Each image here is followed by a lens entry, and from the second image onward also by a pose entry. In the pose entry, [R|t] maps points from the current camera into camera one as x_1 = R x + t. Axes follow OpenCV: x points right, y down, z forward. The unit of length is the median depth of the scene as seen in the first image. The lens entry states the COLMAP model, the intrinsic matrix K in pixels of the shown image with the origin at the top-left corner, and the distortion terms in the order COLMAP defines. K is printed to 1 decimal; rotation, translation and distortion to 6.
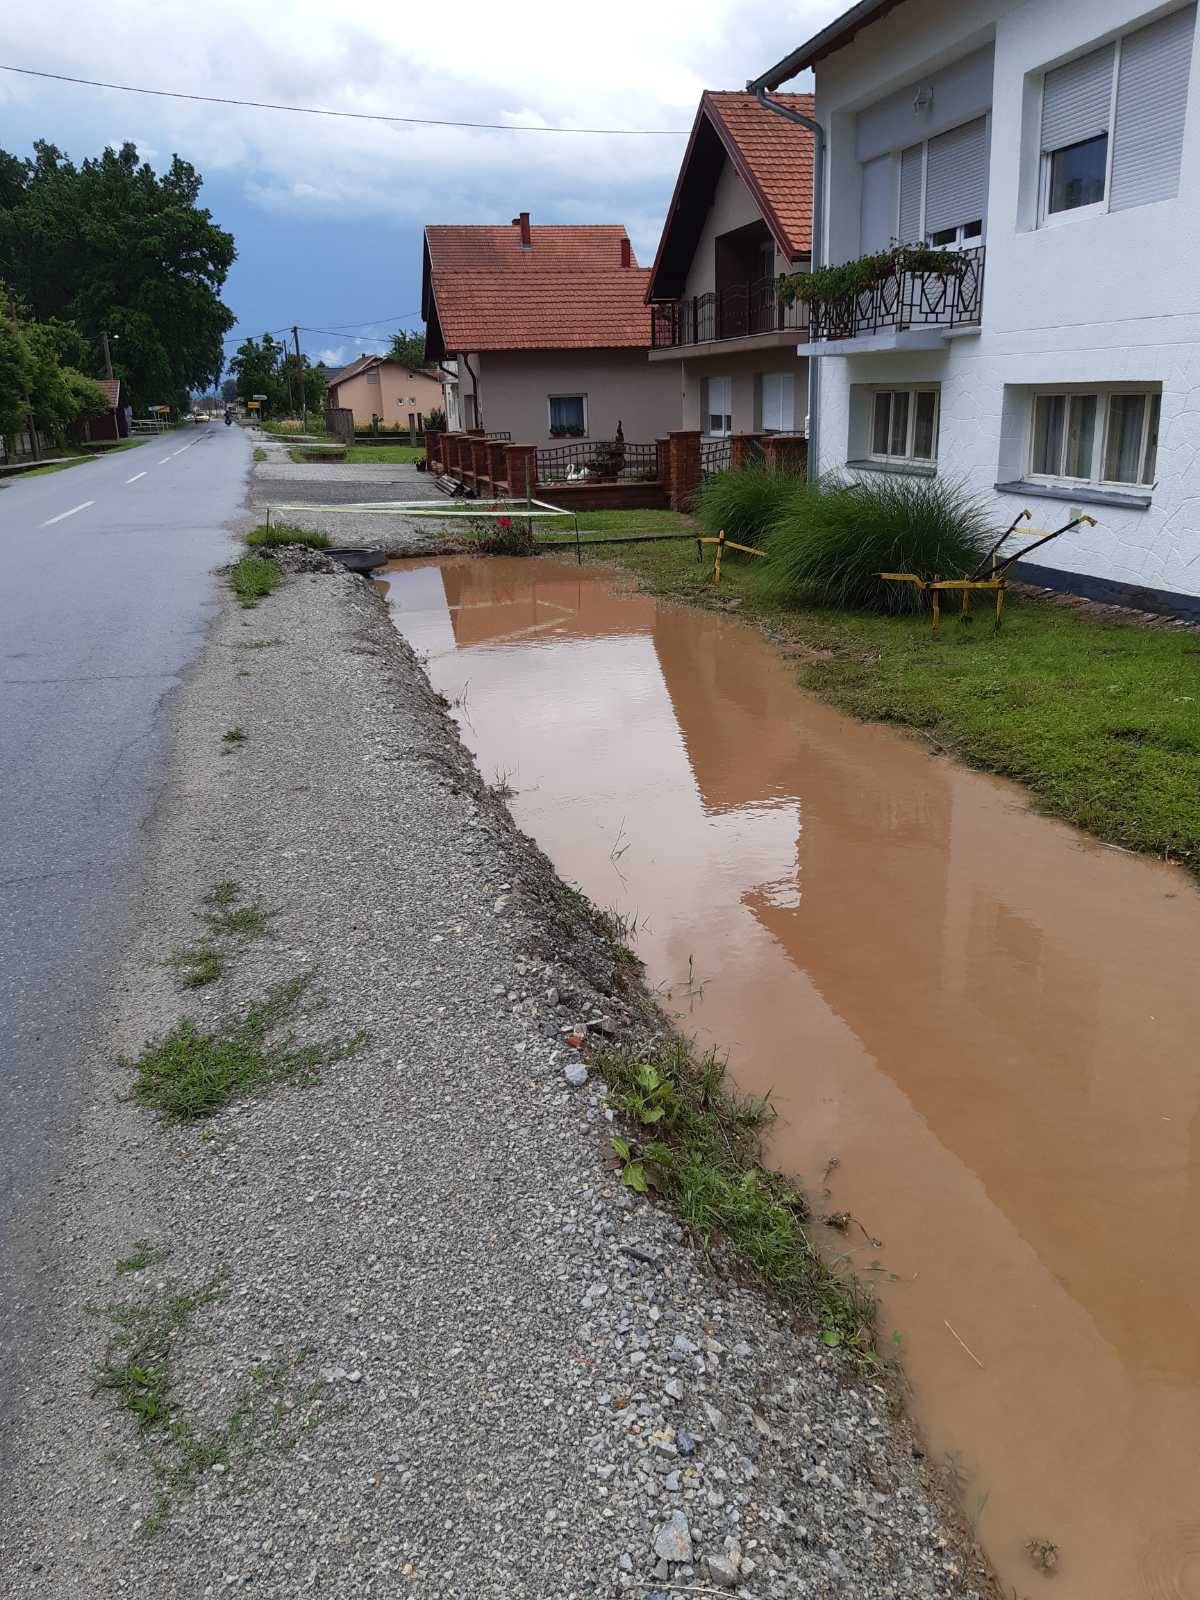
lens RADIAL K [[1290.1, 0, 600.0], [0, 1290.1, 800.0], [0, 0, 1]] dist [0.047416, -0.109744]
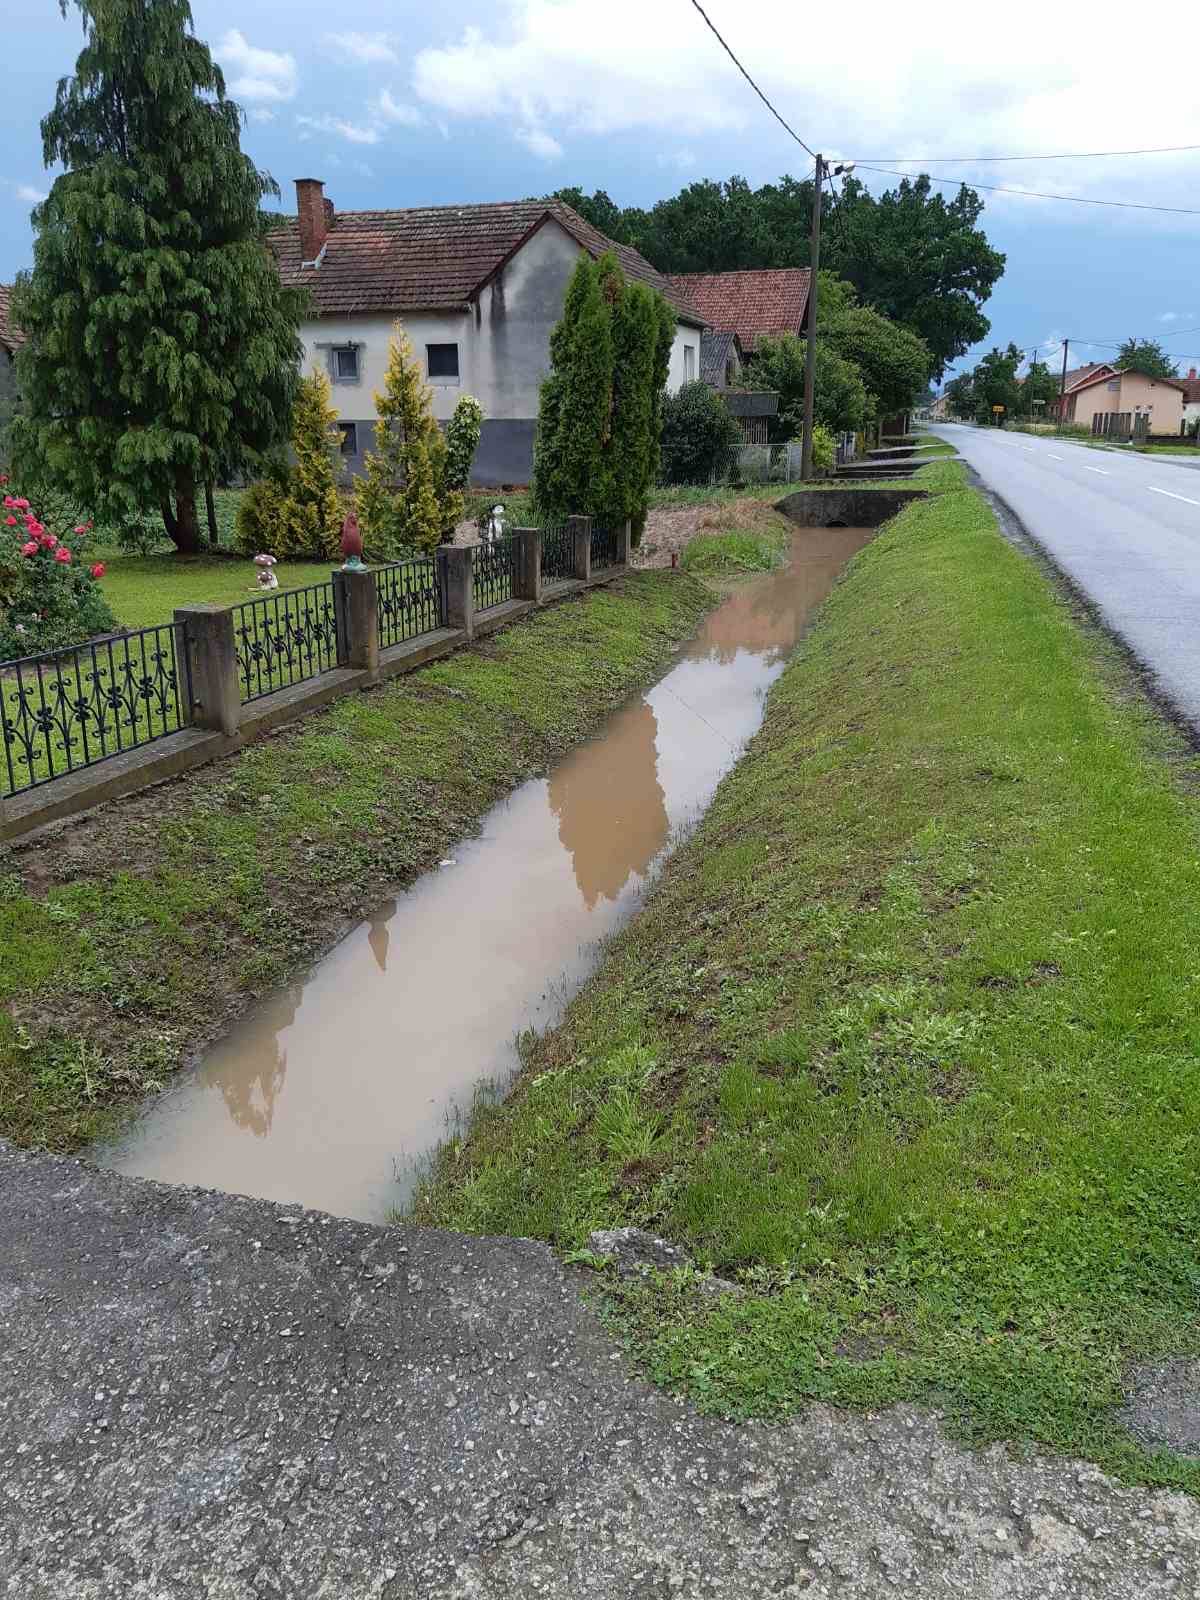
lens RADIAL K [[1290.1, 0, 600.0], [0, 1290.1, 800.0], [0, 0, 1]] dist [0.047416, -0.109744]
pose [[0.886013, 0.154148, -0.437287, -0.037632], [-0.155753, 0.987263, 0.032439, 0.039435], [0.436718, 0.039368, 0.898737, -0.122939]]
